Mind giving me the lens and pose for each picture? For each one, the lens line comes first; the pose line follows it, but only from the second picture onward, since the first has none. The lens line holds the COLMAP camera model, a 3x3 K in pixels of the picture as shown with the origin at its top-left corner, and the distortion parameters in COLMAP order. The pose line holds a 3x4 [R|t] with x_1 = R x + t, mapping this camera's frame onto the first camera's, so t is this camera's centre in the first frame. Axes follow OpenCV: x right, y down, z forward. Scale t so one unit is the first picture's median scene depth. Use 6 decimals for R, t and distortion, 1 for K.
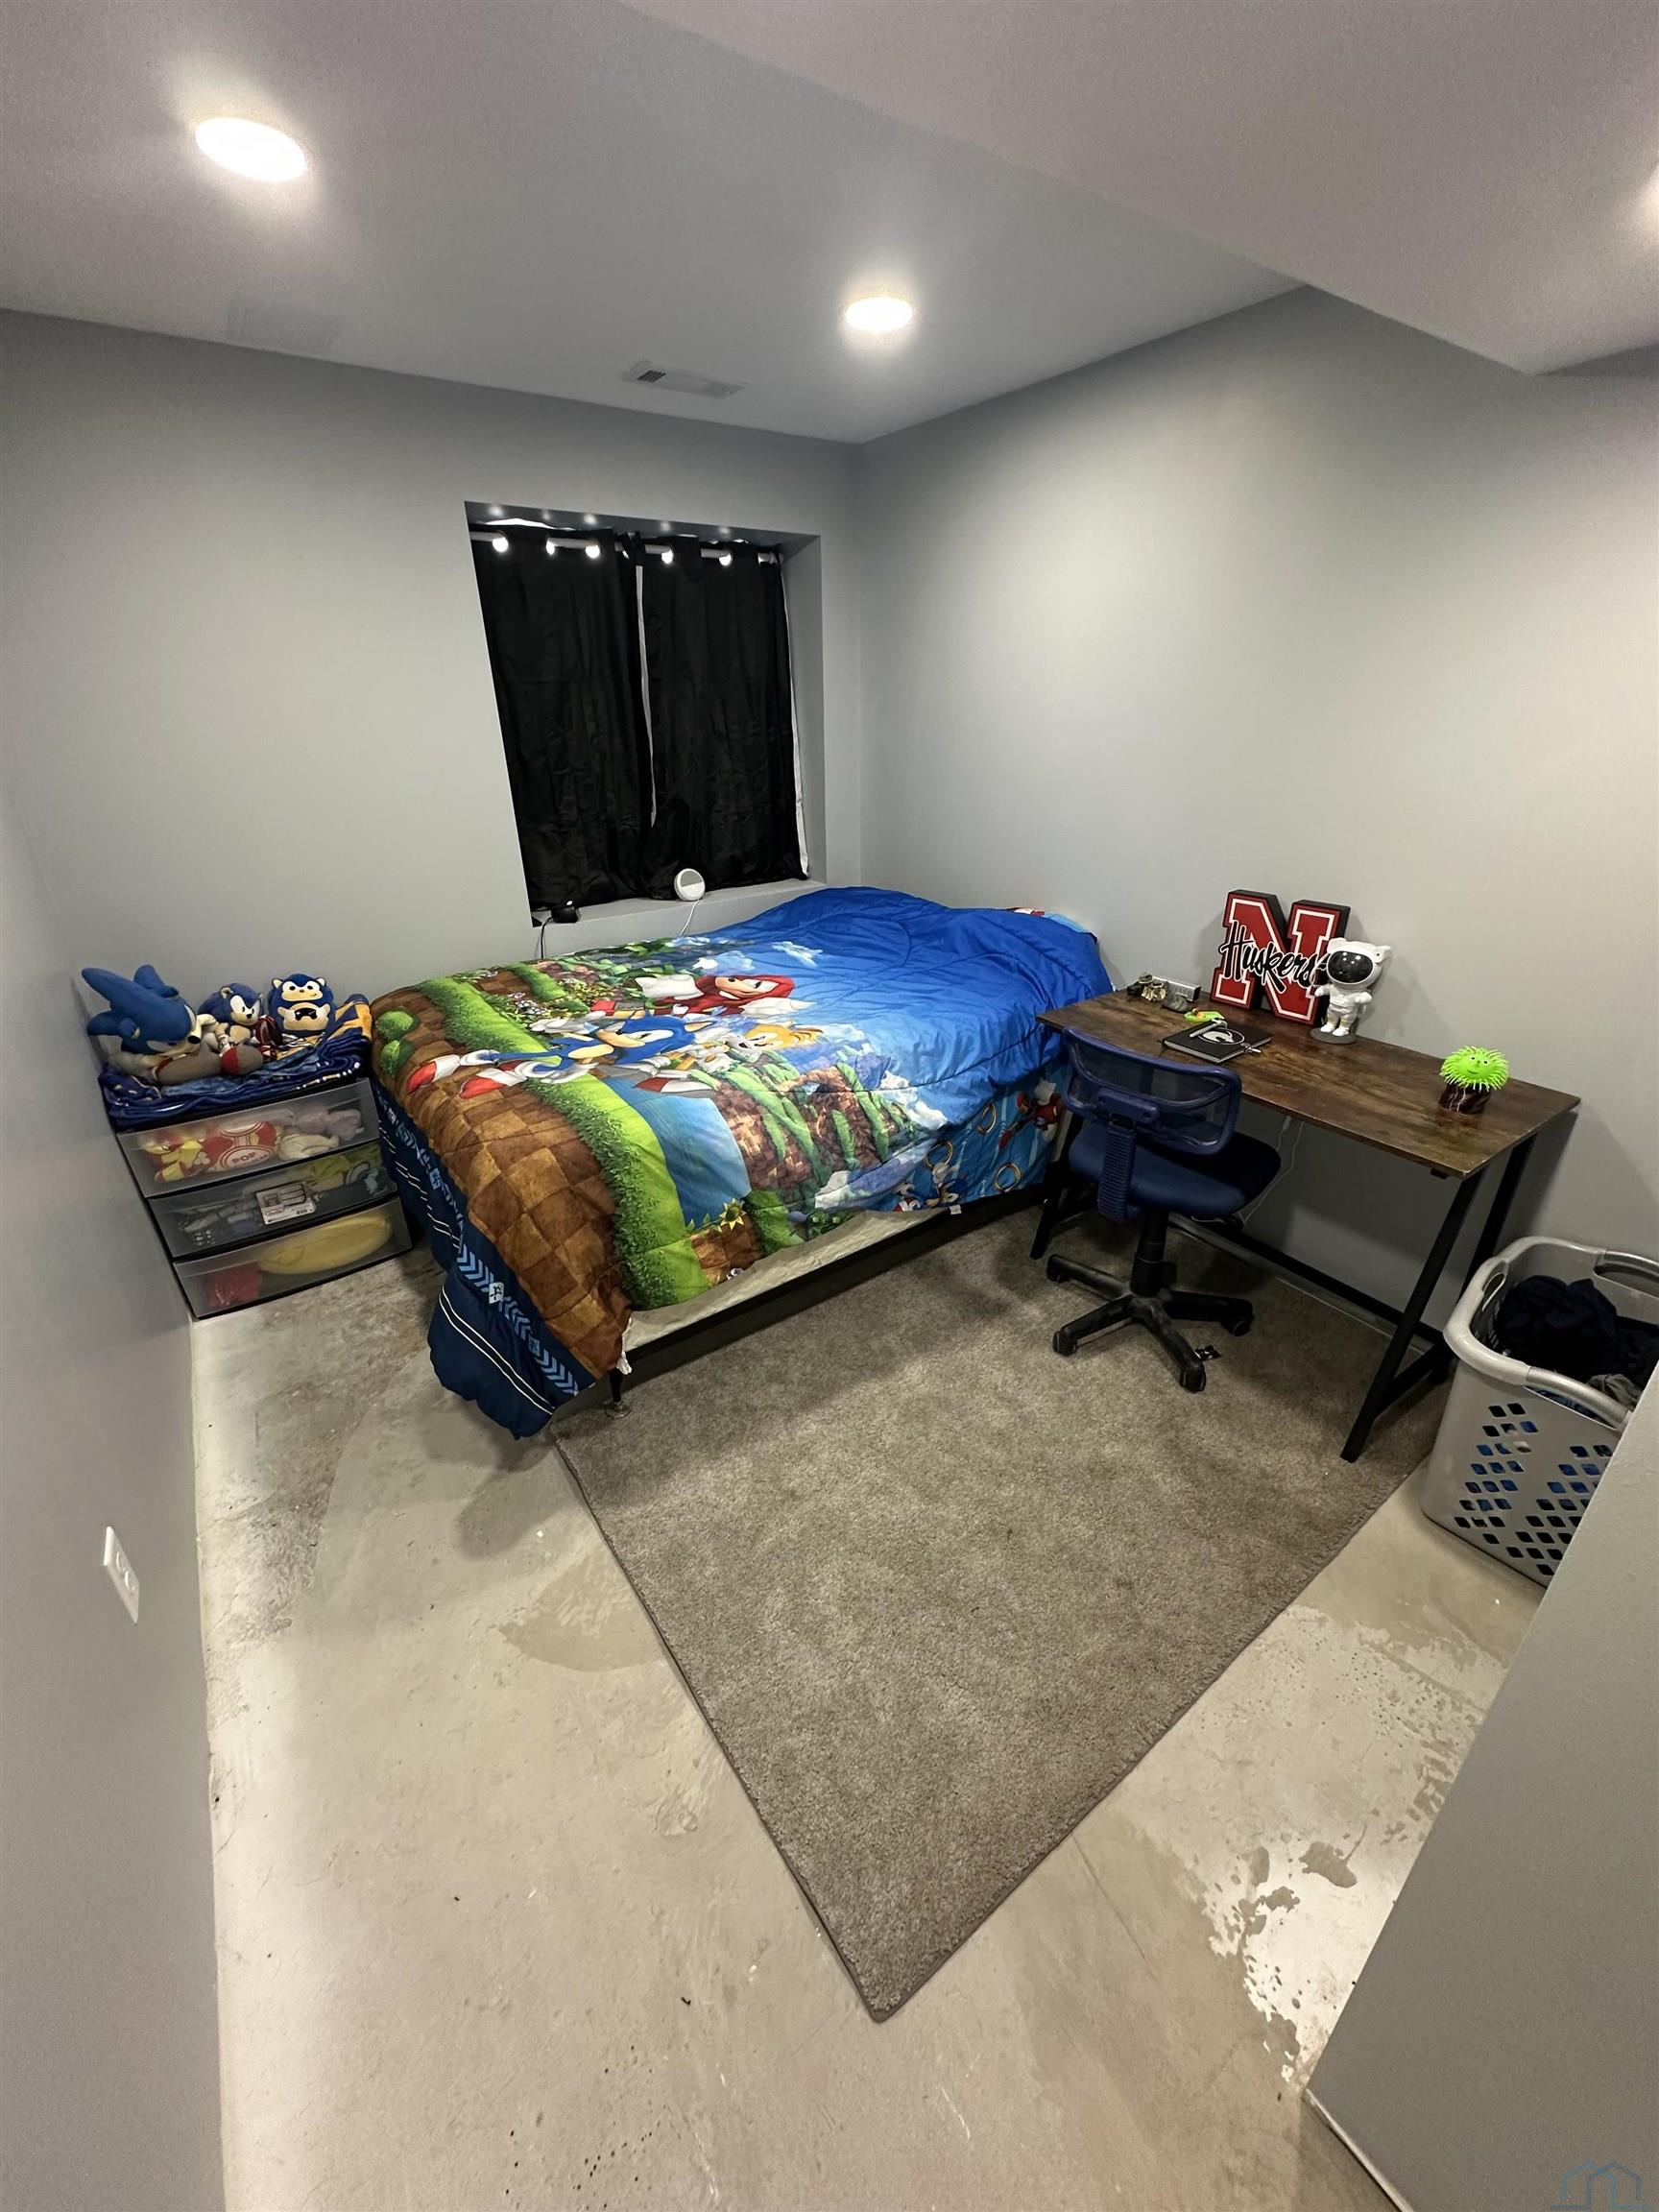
lens RADIAL K [[878.7, 0, 829.5], [0, 878.7, 1106.0], [0, 0, 1]] dist [-0.000202, 0.000071]
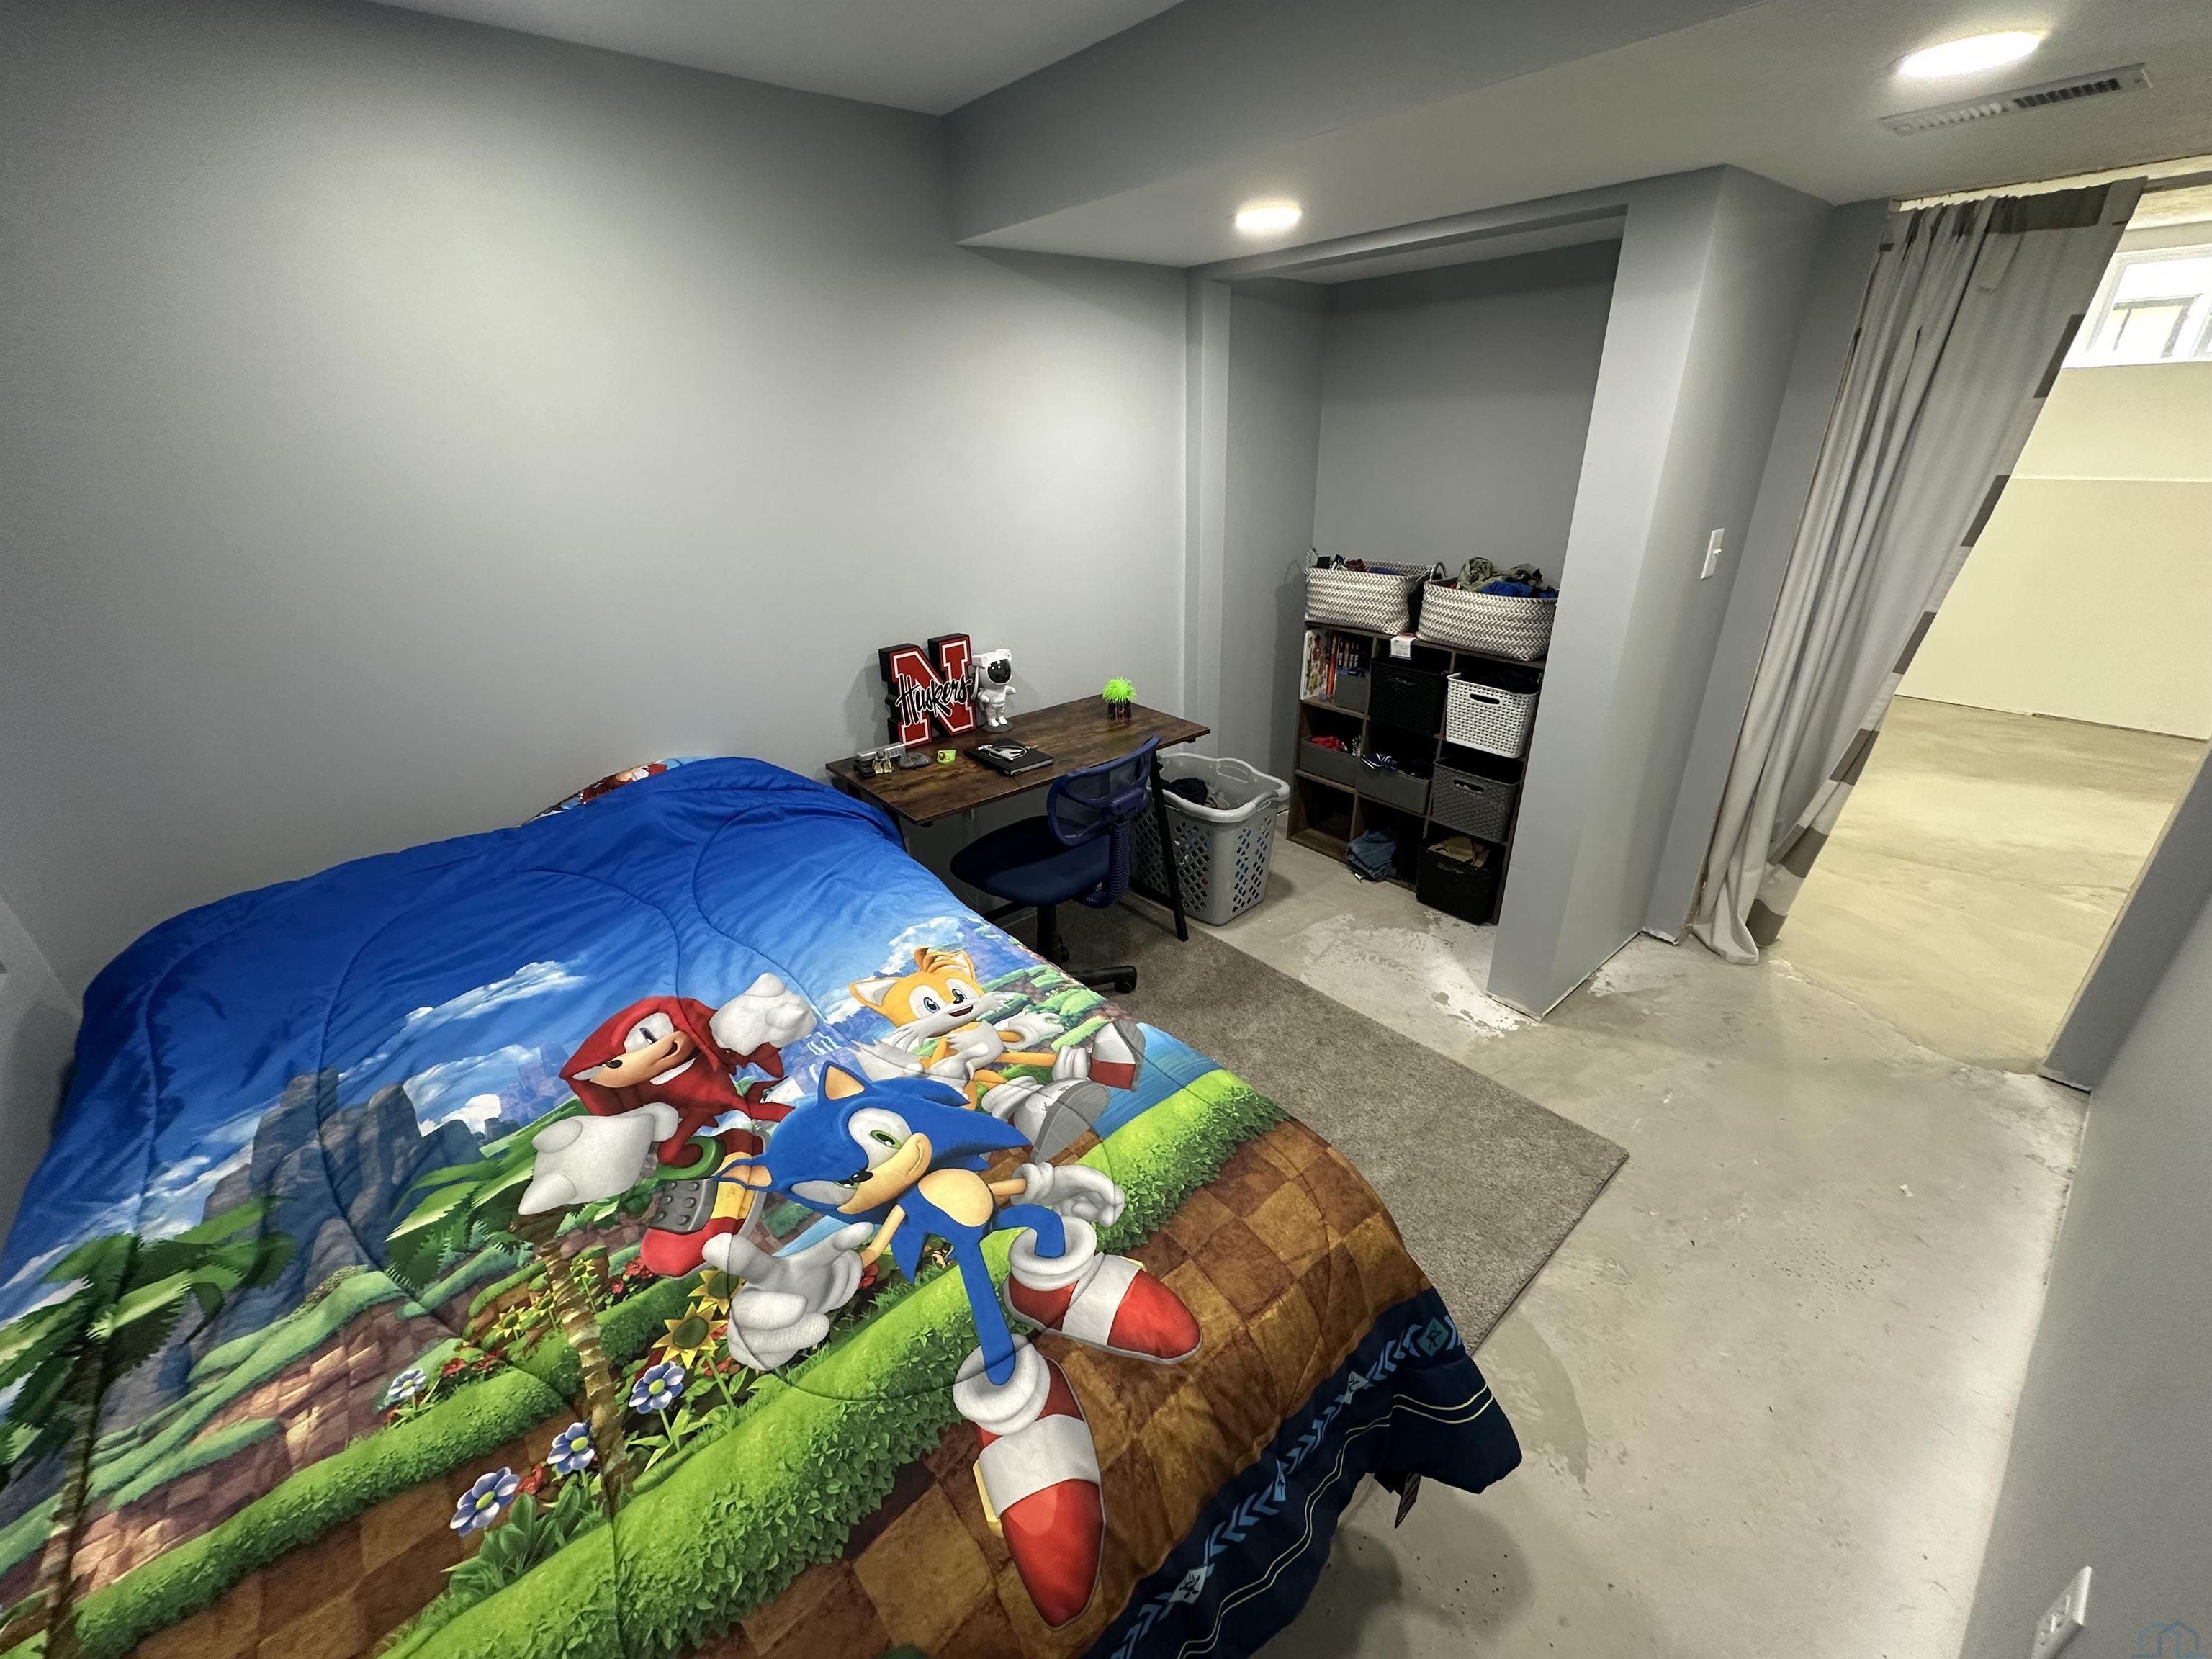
lens RADIAL K [[878.7, 0, 1106.0], [0, 878.7, 829.5], [0, 0, 1]] dist [-0.000202, 0.000071]
pose [[-0.099292, -0.403188, 0.909715, -0.627512], [0.445280, 0.799584, 0.402978, -0.380014], [-0.889869, 0.445090, 0.100139, 0.744709]]
